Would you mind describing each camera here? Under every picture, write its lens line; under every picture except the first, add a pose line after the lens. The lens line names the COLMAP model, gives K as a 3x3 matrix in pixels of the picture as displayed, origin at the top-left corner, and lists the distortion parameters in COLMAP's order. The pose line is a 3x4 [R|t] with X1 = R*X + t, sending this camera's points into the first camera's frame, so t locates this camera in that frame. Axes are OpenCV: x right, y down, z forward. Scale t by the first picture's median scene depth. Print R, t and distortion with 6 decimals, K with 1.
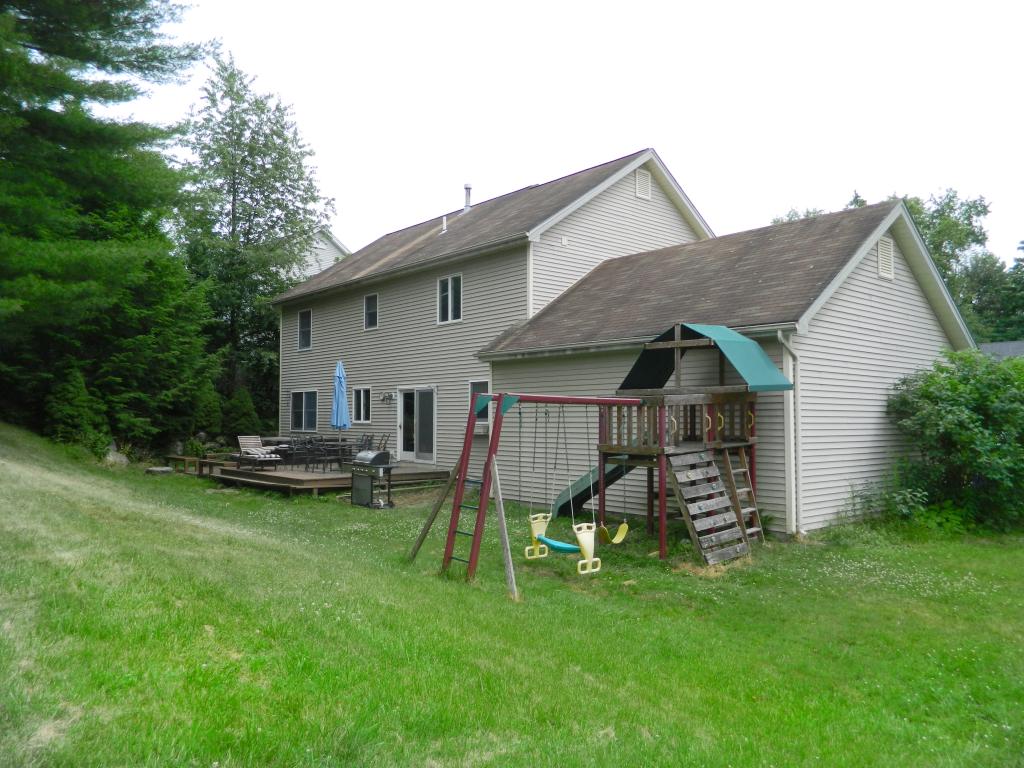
lens RADIAL K [[766.2, 0, 510.6], [0, 766.2, 379.0], [0, 0, 1]] dist [0.015731, -0.002370]
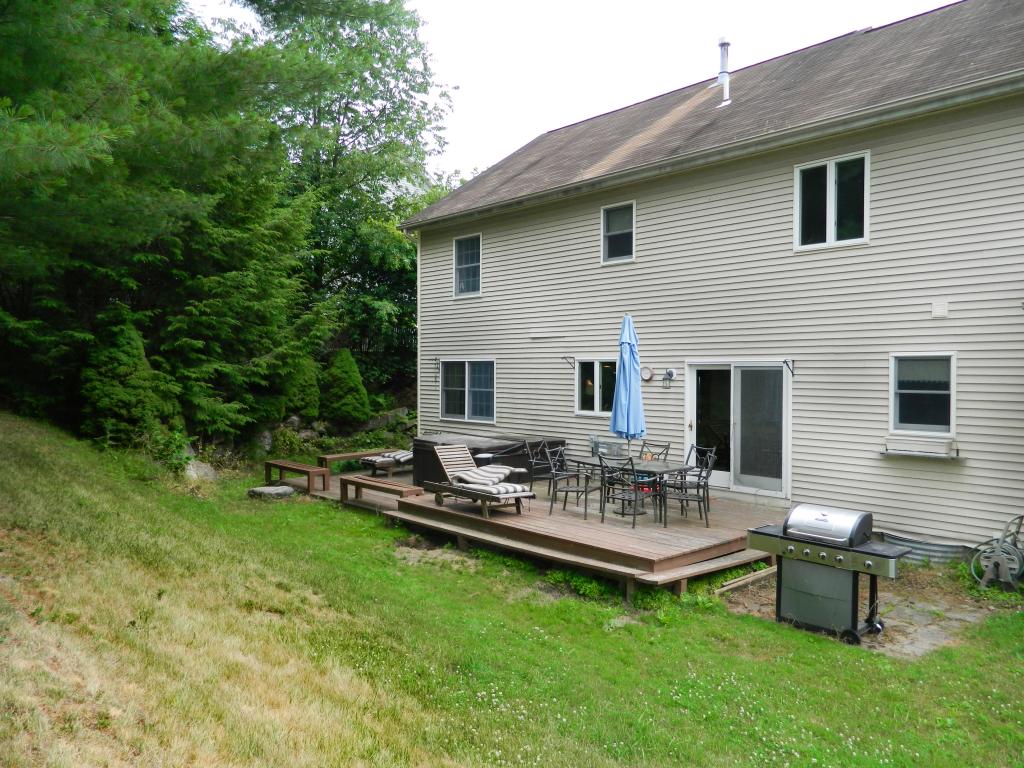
lens RADIAL K [[766.2, 0, 510.6], [0, 766.2, 379.0], [0, 0, 1]] dist [0.015731, -0.002370]
pose [[0.999893, 0.003802, 0.014120, -0.269226], [-0.004656, 0.998128, 0.060985, -0.009094], [-0.013862, -0.061044, 0.998039, 0.383356]]
